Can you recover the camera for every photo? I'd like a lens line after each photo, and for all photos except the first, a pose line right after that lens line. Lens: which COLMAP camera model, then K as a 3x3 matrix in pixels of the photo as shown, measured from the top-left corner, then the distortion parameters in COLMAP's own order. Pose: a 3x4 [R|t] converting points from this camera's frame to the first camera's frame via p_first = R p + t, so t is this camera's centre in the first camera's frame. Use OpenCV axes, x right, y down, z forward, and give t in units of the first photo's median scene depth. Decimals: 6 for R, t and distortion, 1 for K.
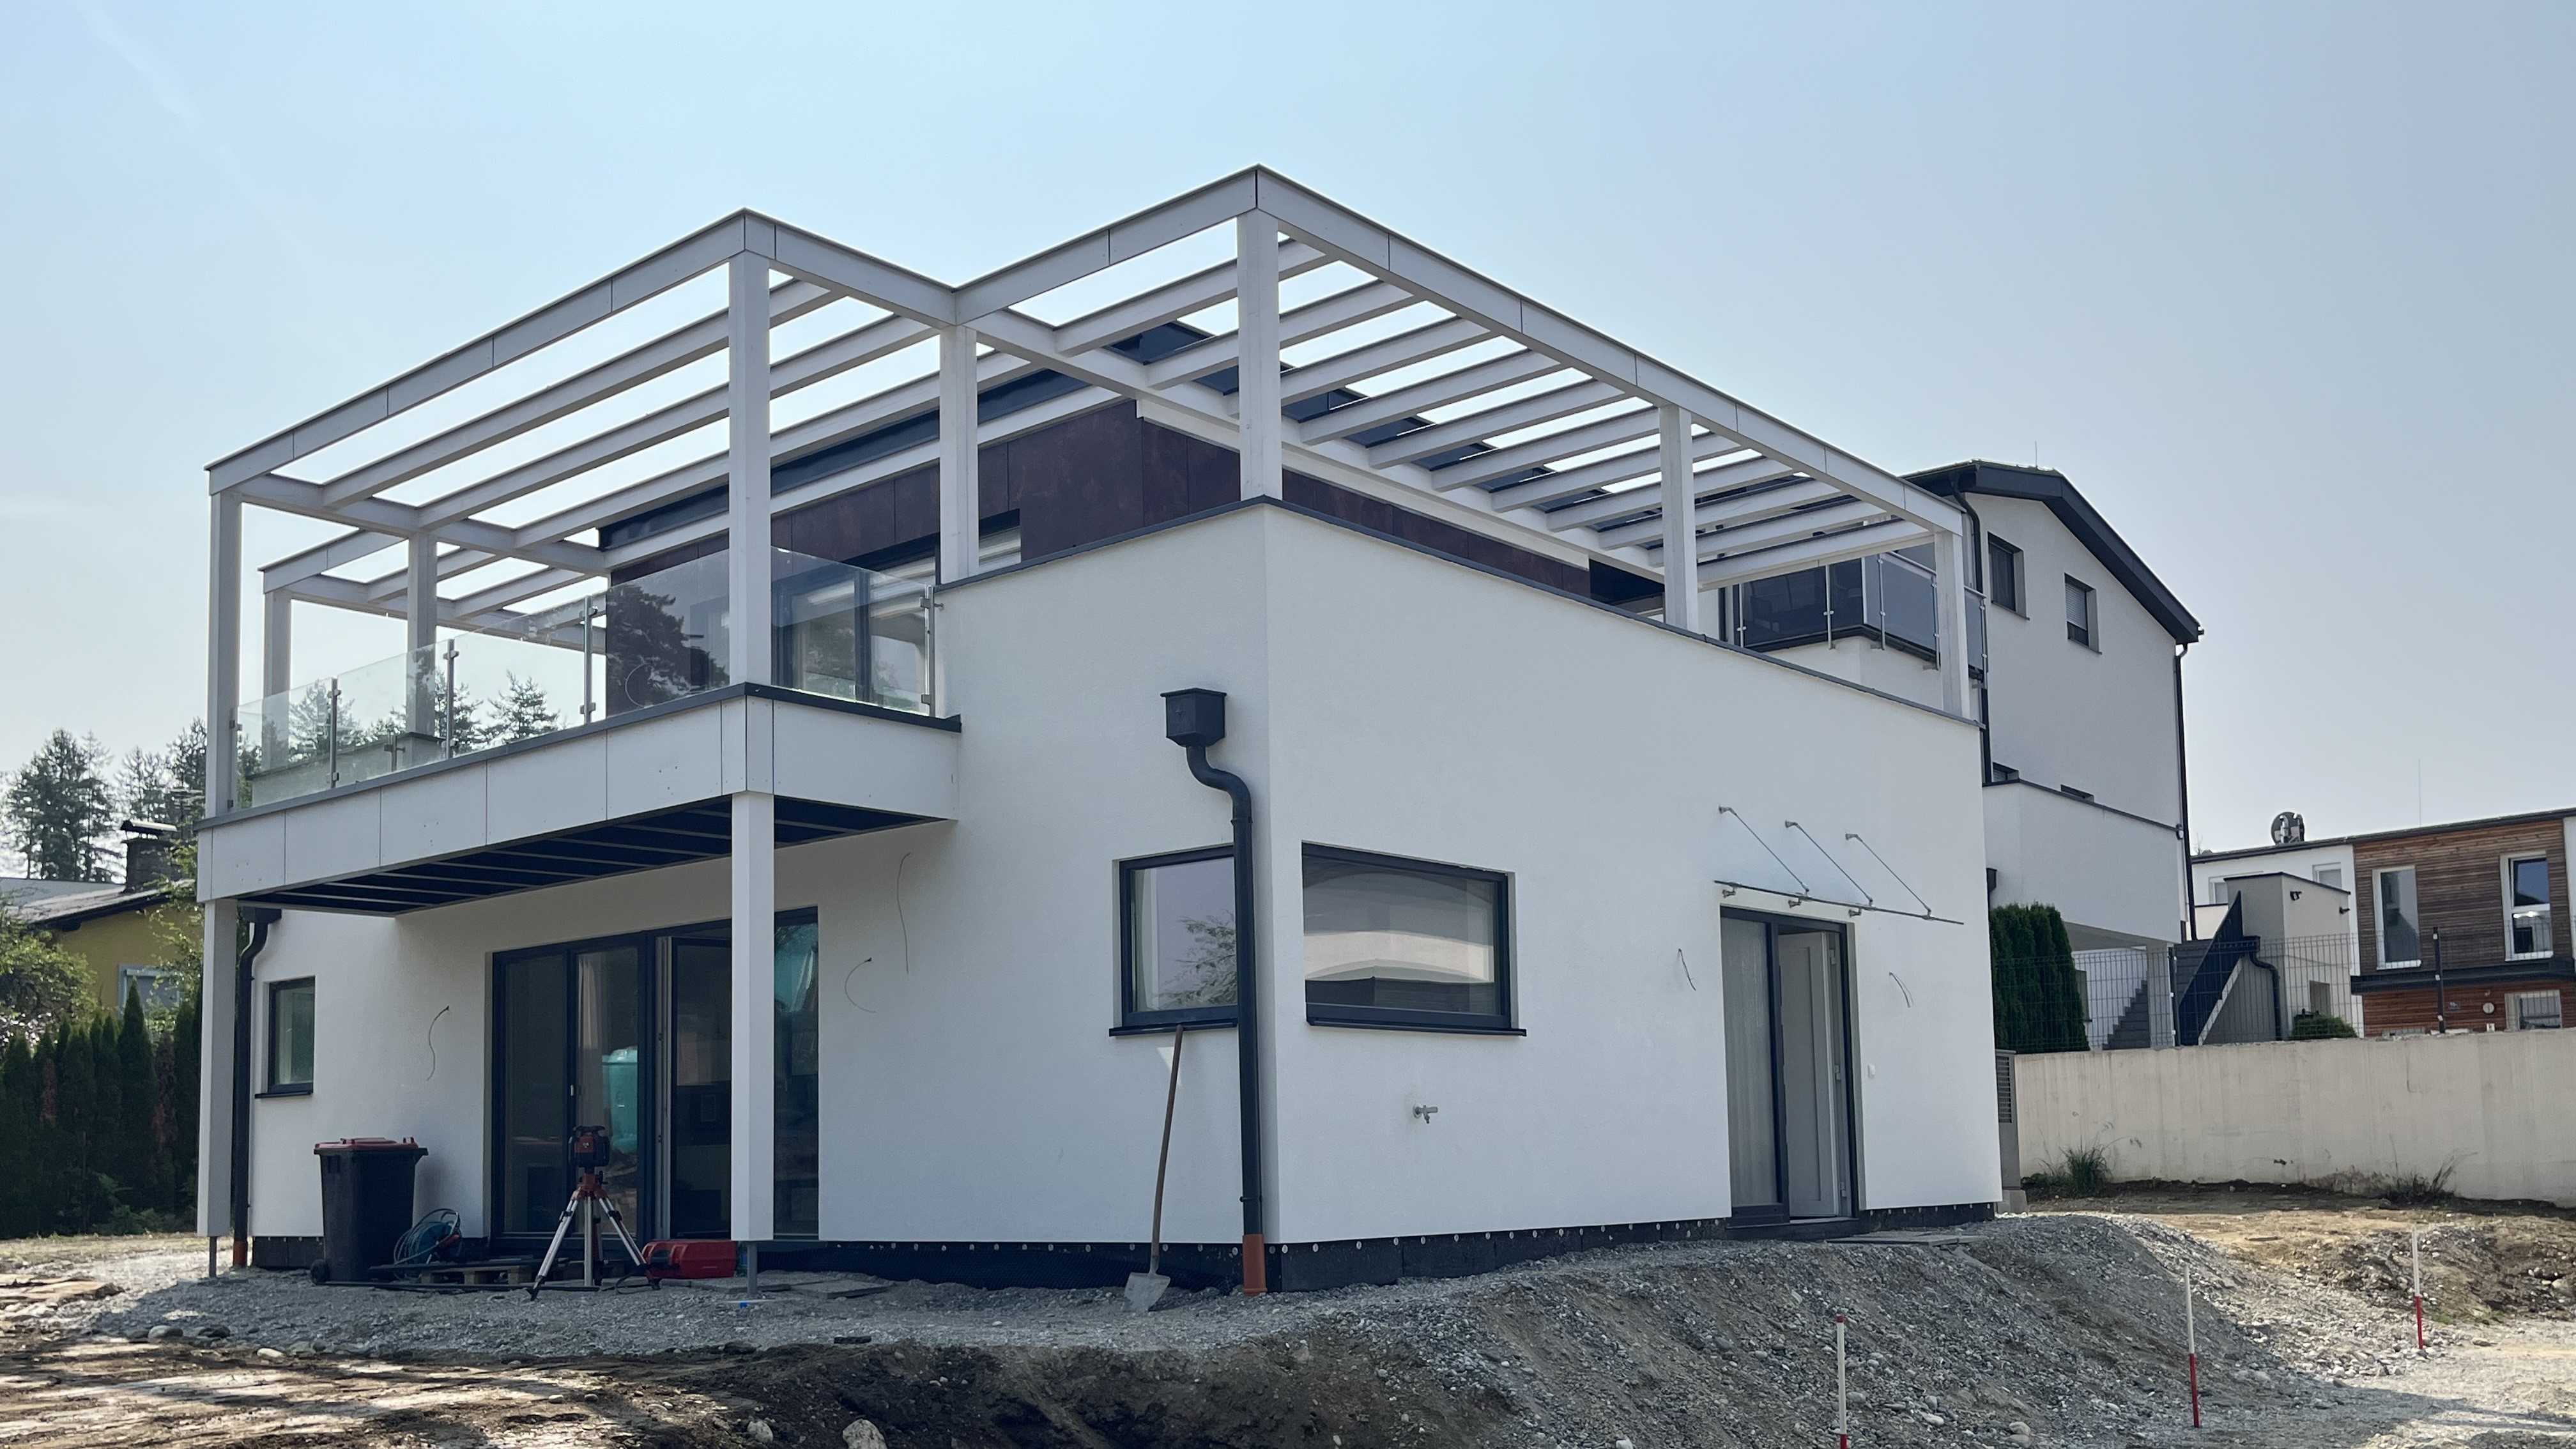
lens RADIAL K [[2211.4, 0, 1277.7], [0, 2211.4, 981.2], [0, 0, 1]] dist [0.153801, -0.227901]
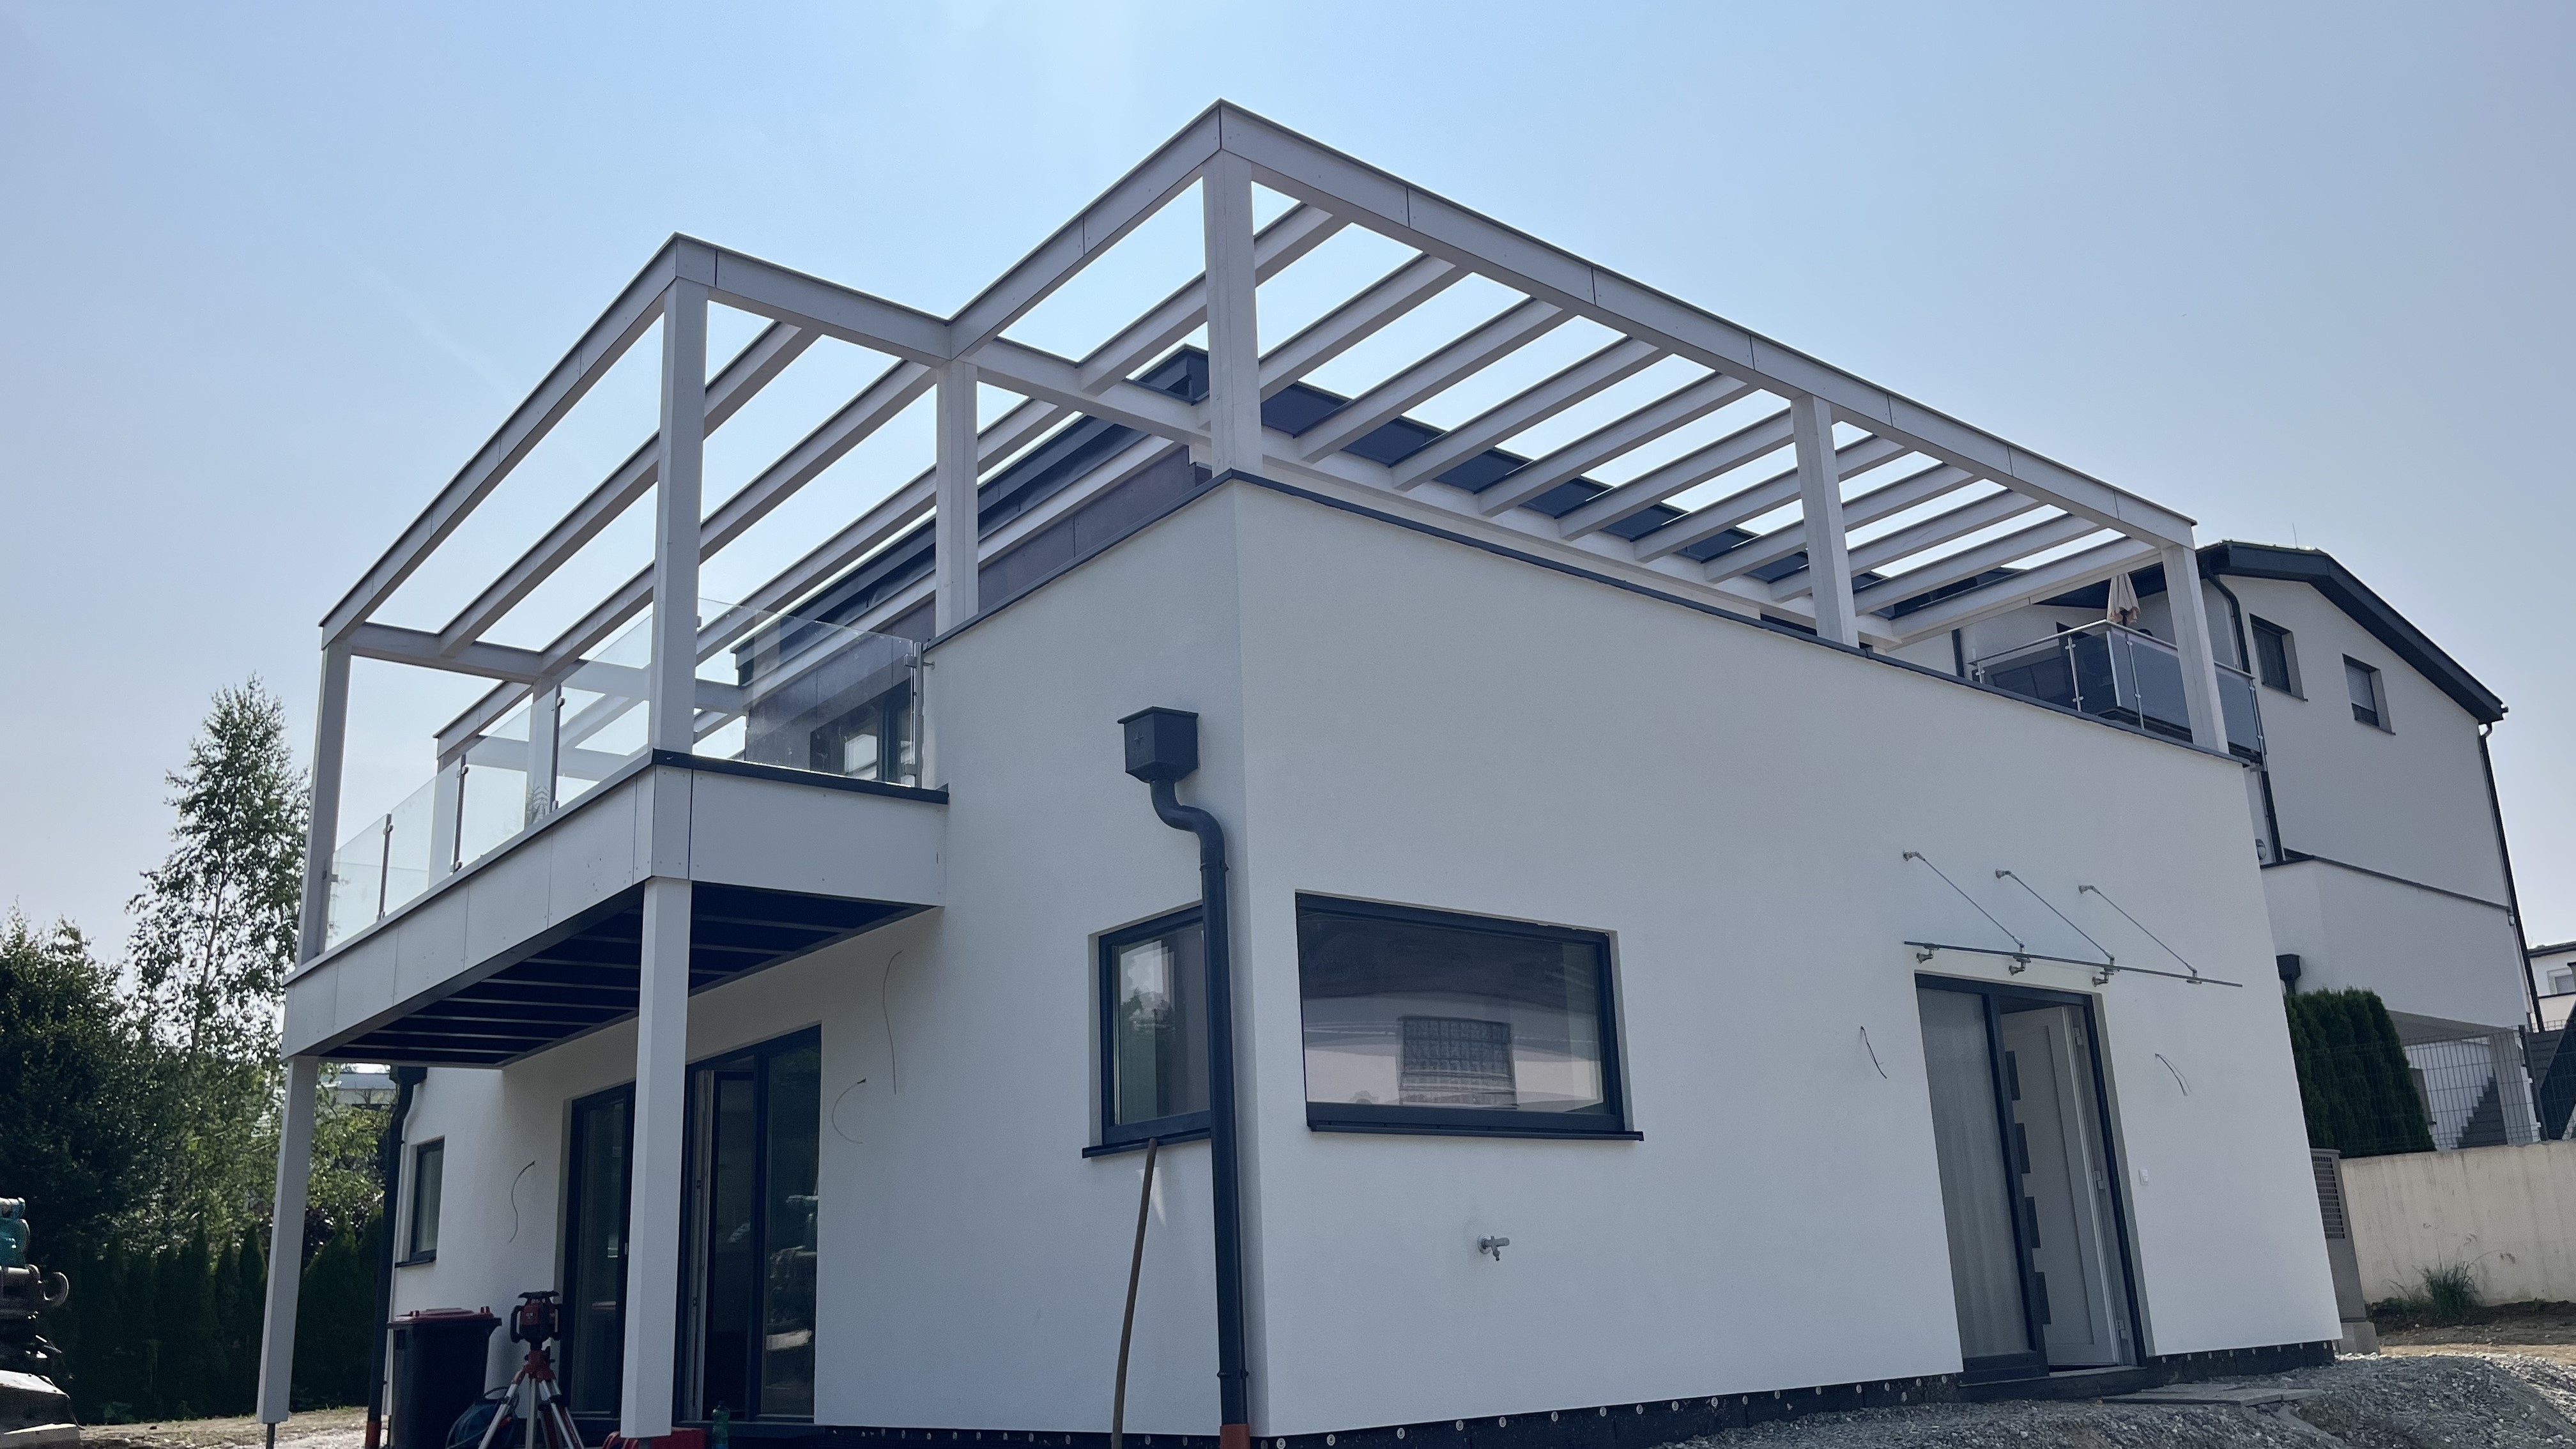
lens RADIAL K [[1964.1, 0, 1296.2], [0, 1964.1, 828.5], [0, 0, 1]] dist [0.051898, -0.004163]
pose [[0.985356, -0.063007, -0.158441, 0.089224], [0.038271, 0.987238, -0.154584, 0.015470], [0.166159, 0.146257, 0.975192, 0.242147]]
